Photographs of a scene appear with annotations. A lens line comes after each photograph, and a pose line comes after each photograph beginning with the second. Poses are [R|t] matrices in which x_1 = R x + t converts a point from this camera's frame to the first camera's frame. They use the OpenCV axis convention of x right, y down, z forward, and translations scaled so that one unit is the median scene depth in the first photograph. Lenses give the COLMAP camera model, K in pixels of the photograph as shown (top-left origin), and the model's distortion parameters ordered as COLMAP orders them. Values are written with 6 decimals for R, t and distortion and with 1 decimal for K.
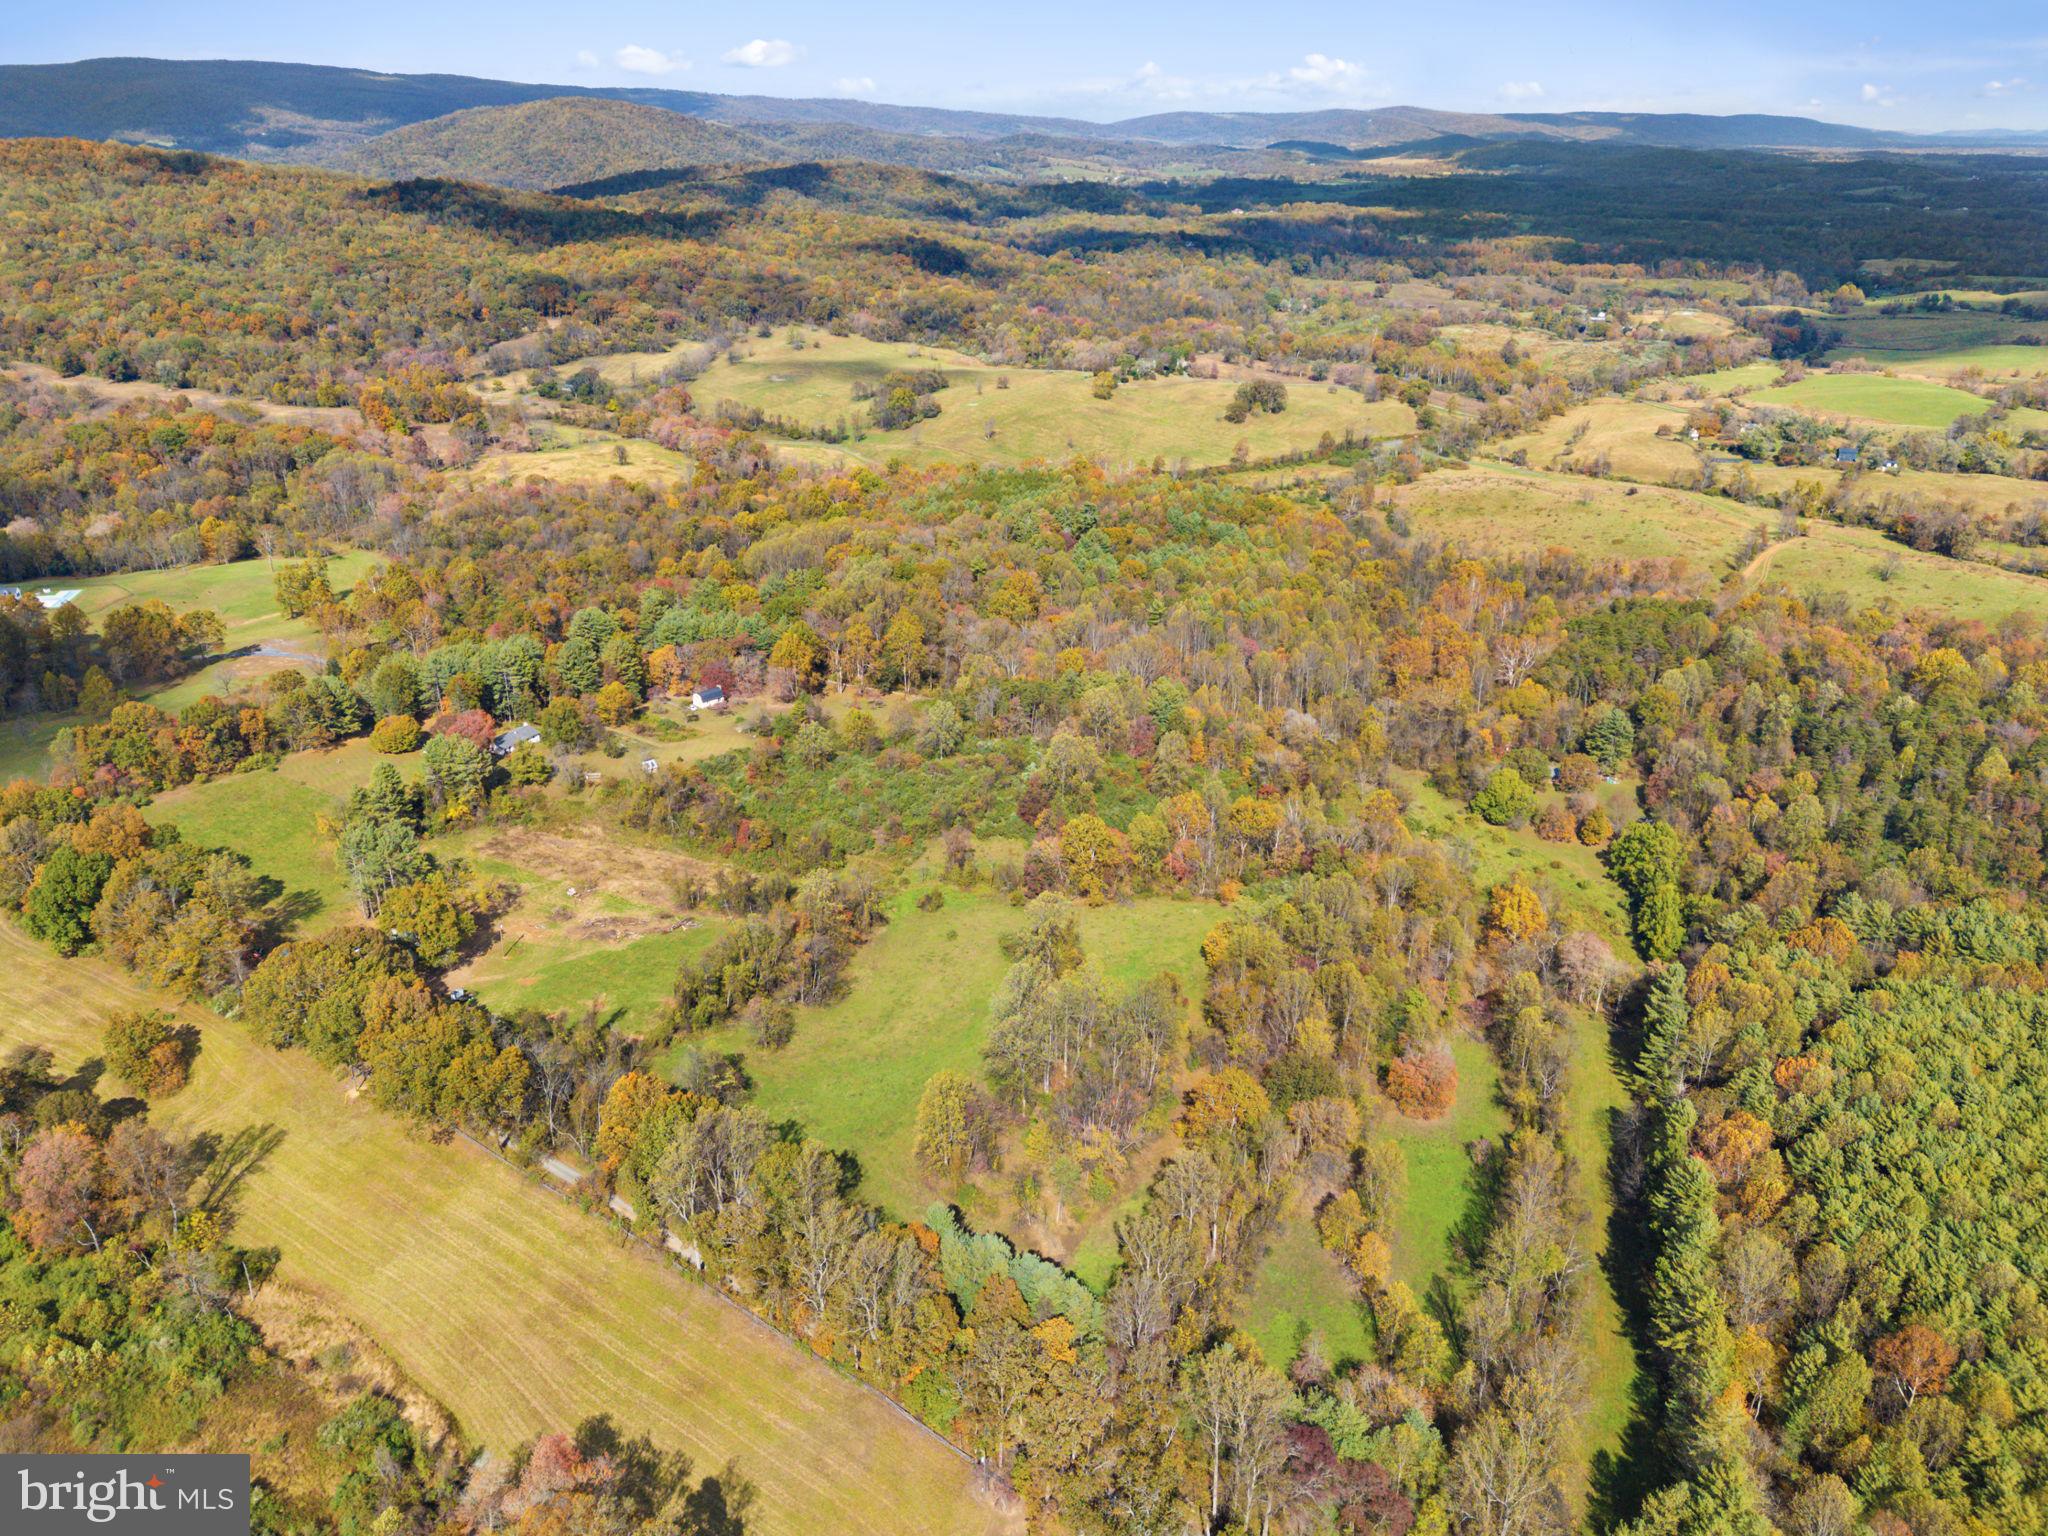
lens RADIAL K [[1500.5, 0, 1024.8], [0, 1500.5, 748.1], [0, 0, 1]] dist [0.073541, -0.074391]
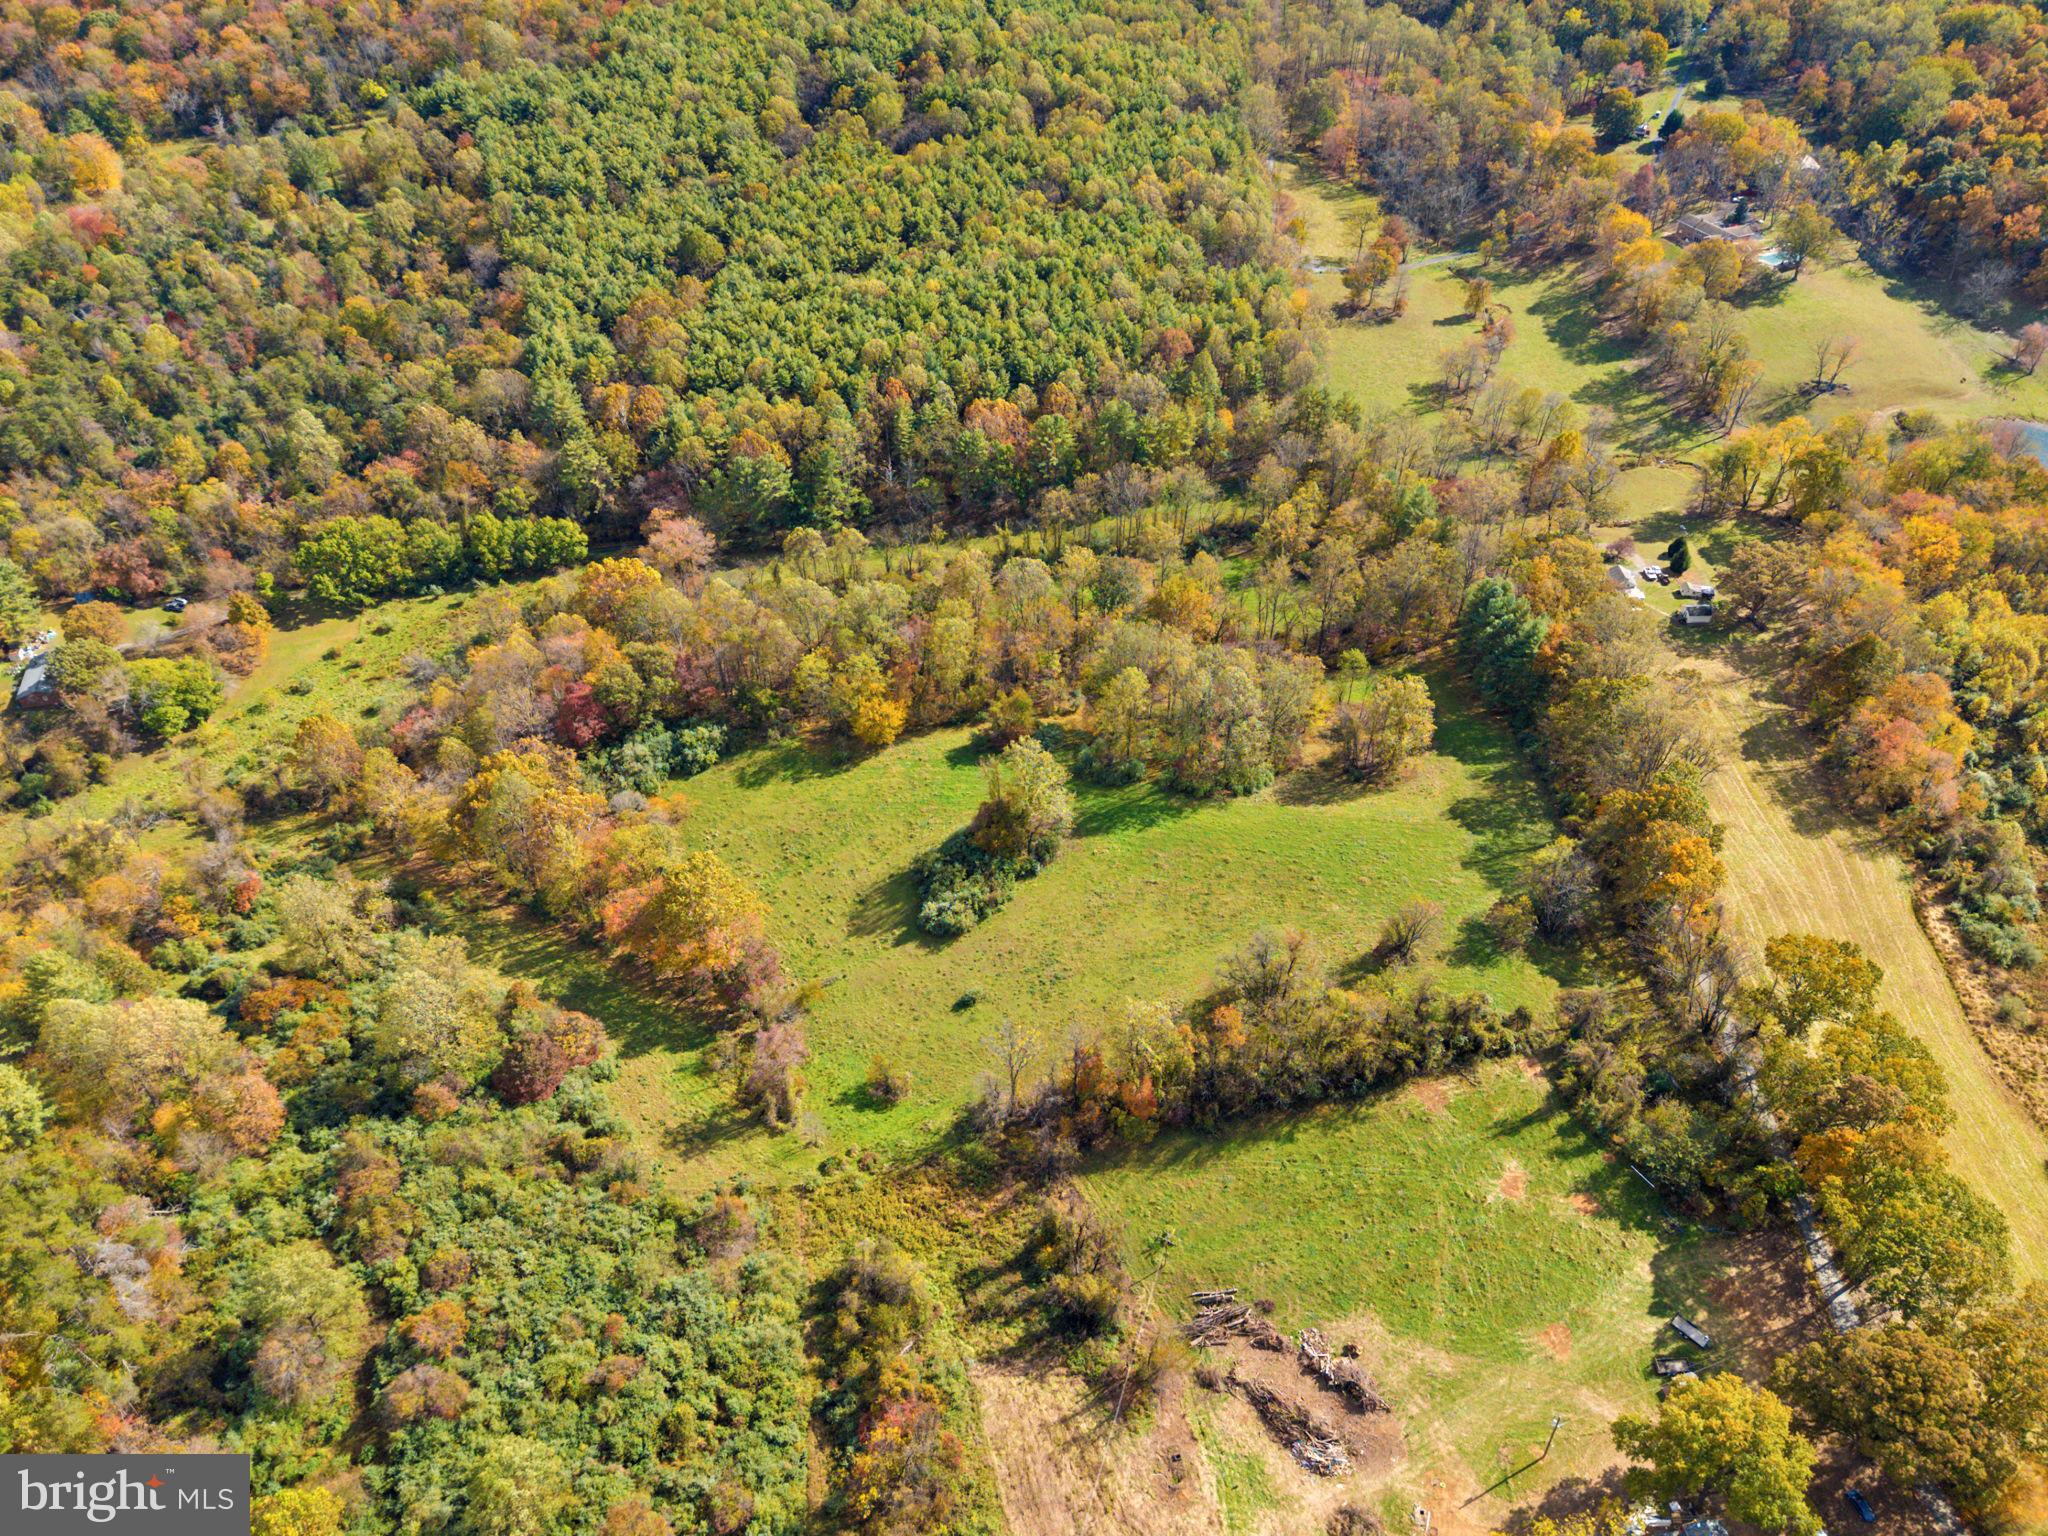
lens RADIAL K [[1500.5, 0, 1026.7], [0, 1500.5, 759.0], [0, 0, 1]] dist [0.073541, -0.074391]
pose [[-0.539629, -0.545999, 0.640848, -0.380998], [0.320513, 0.570638, 0.756071, -0.379234], [-0.778506, 0.613398, -0.132933, 0.892756]]
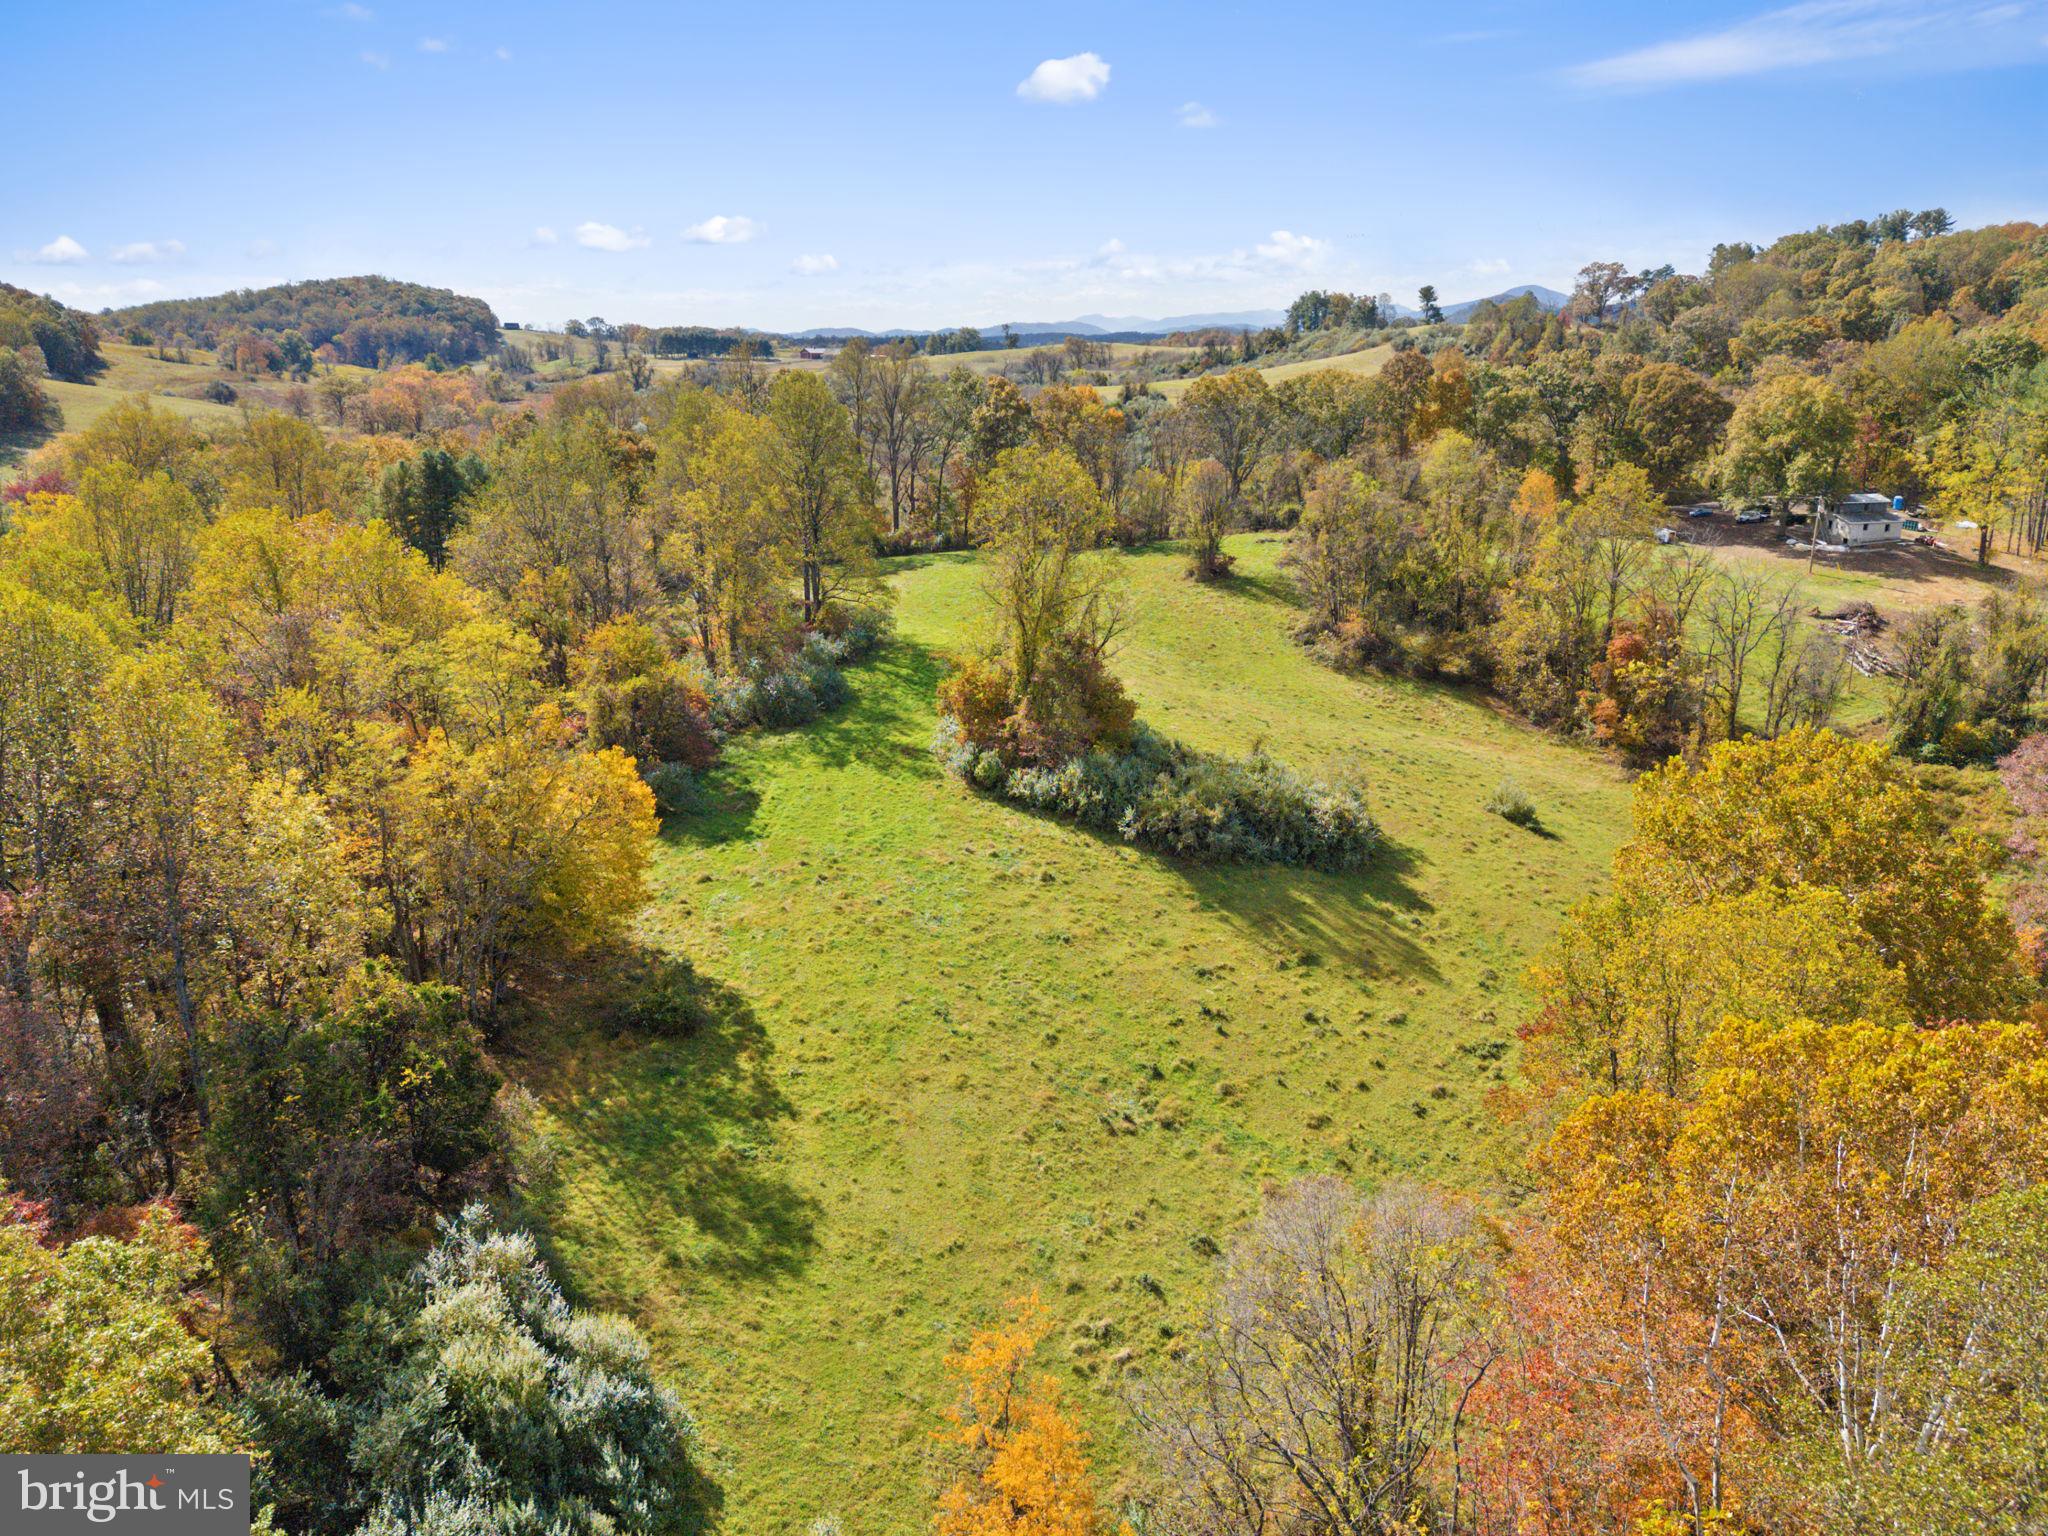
lens RADIAL K [[1500.5, 0, 1012.9], [0, 1500.5, 761.7], [0, 0, 1]] dist [0.073541, -0.074391]
pose [[-0.735136, 0.174858, -0.654981, 0.193697], [-0.269773, 0.810912, 0.519273, -0.012449], [0.621931, 0.558432, -0.548959, 0.974798]]
